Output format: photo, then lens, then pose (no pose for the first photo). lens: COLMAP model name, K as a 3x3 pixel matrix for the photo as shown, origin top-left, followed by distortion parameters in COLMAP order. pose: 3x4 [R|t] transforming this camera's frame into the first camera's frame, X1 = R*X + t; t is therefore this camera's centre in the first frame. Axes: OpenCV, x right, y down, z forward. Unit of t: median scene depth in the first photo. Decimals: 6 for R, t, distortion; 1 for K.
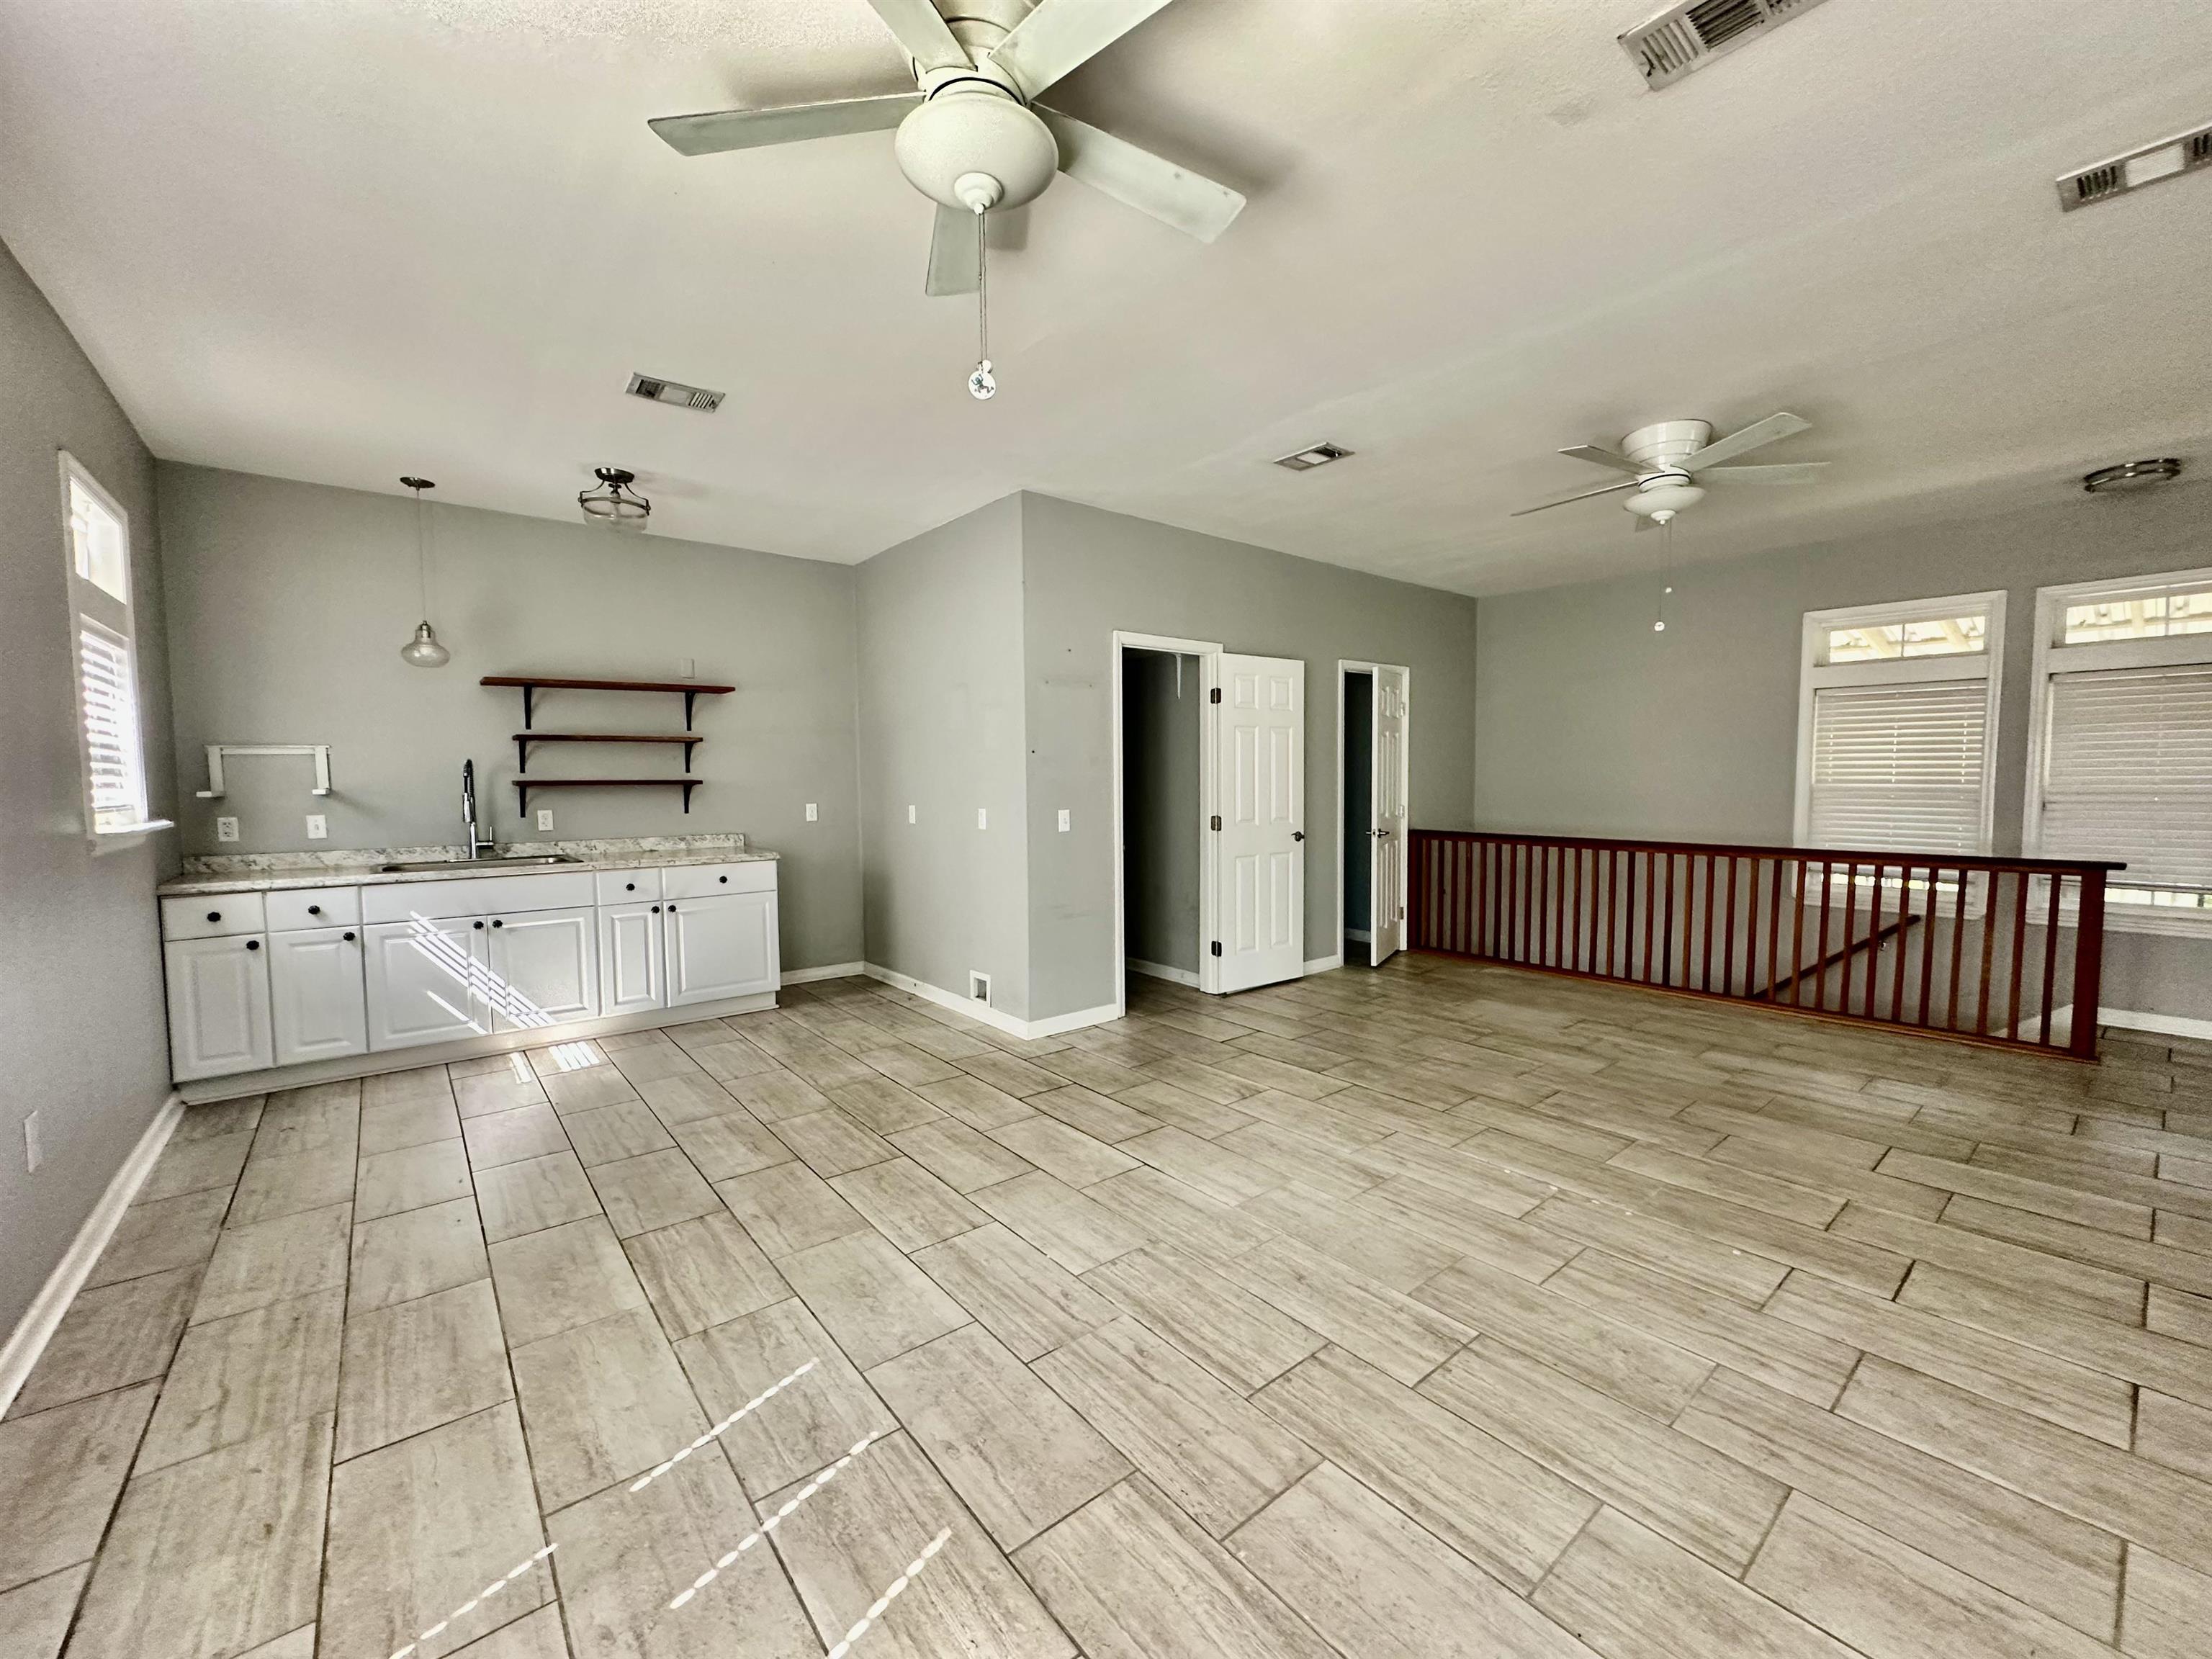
lens RADIAL K [[883.4, 0, 1106.8], [0, 883.4, 832.6], [0, 0, 1]] dist [-0.007155, -0.000129]
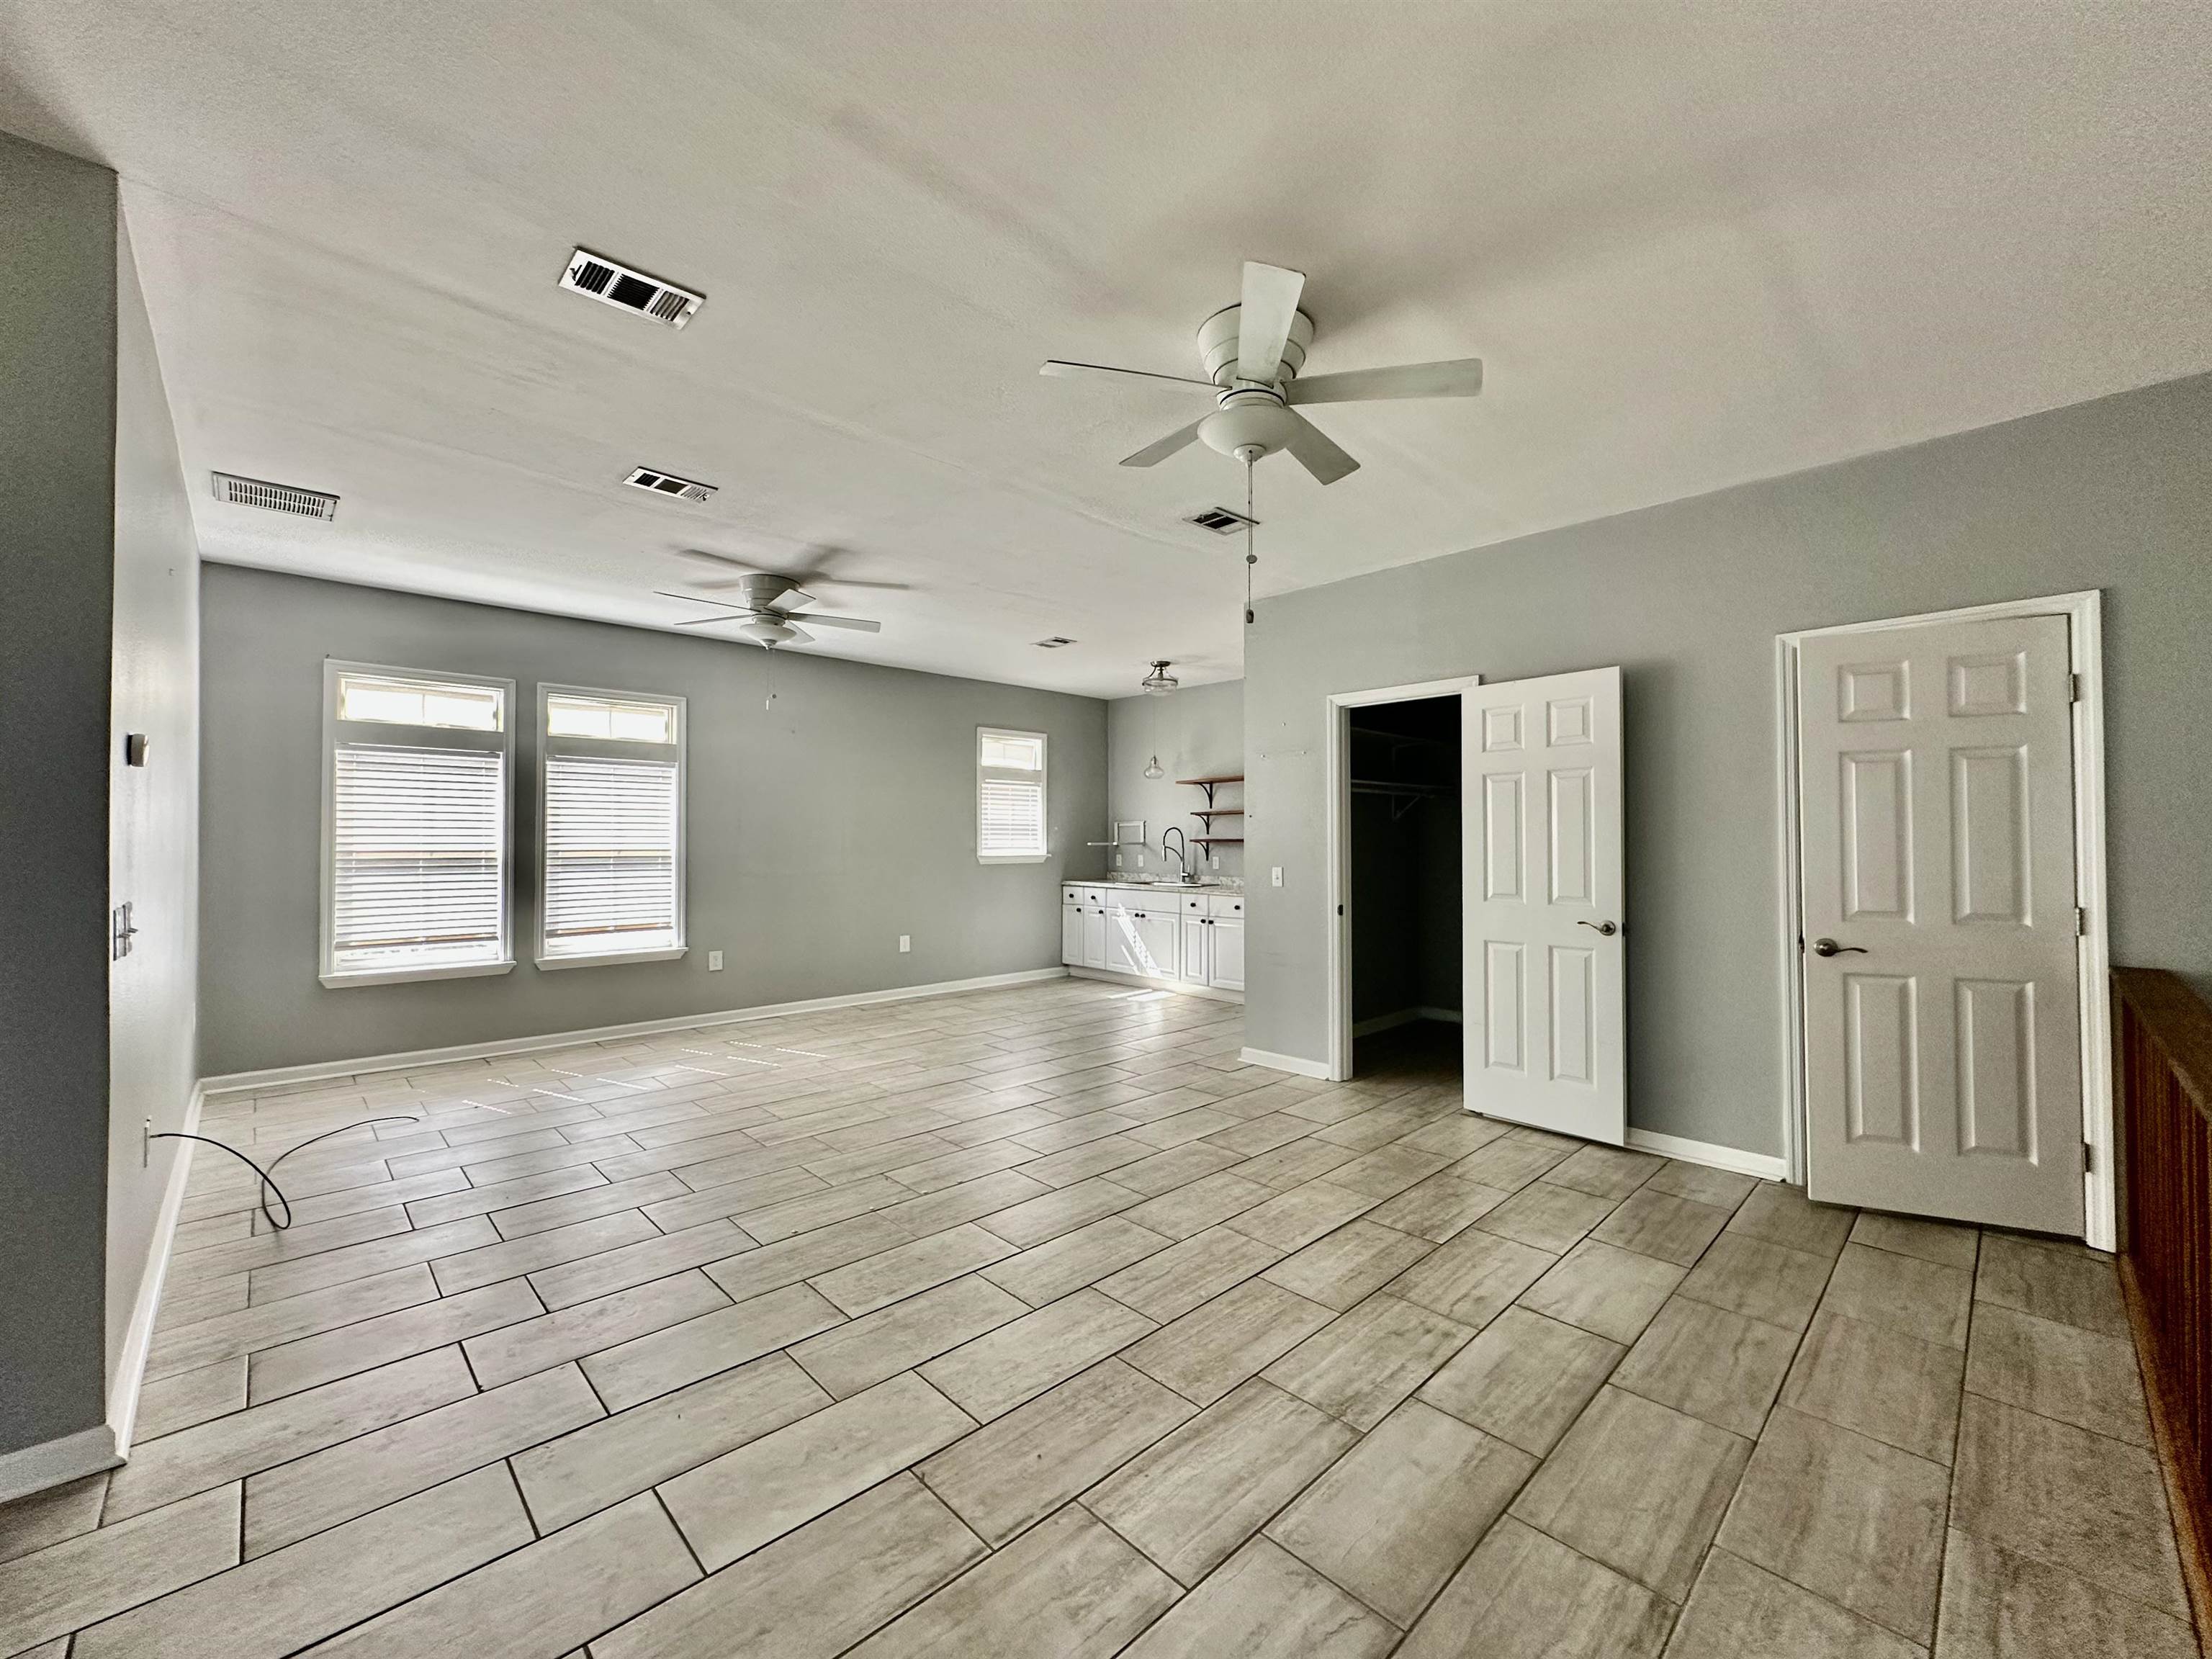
lens RADIAL K [[883.4, 0, 1106.8], [0, 883.4, 832.6], [0, 0, 1]] dist [-0.007155, -0.000129]
pose [[0.083507, 0.000208, -0.996507, 1.134625], [-0.058788, 0.998259, -0.004718, -0.057274], [0.994772, 0.058977, 0.083374, 0.742712]]
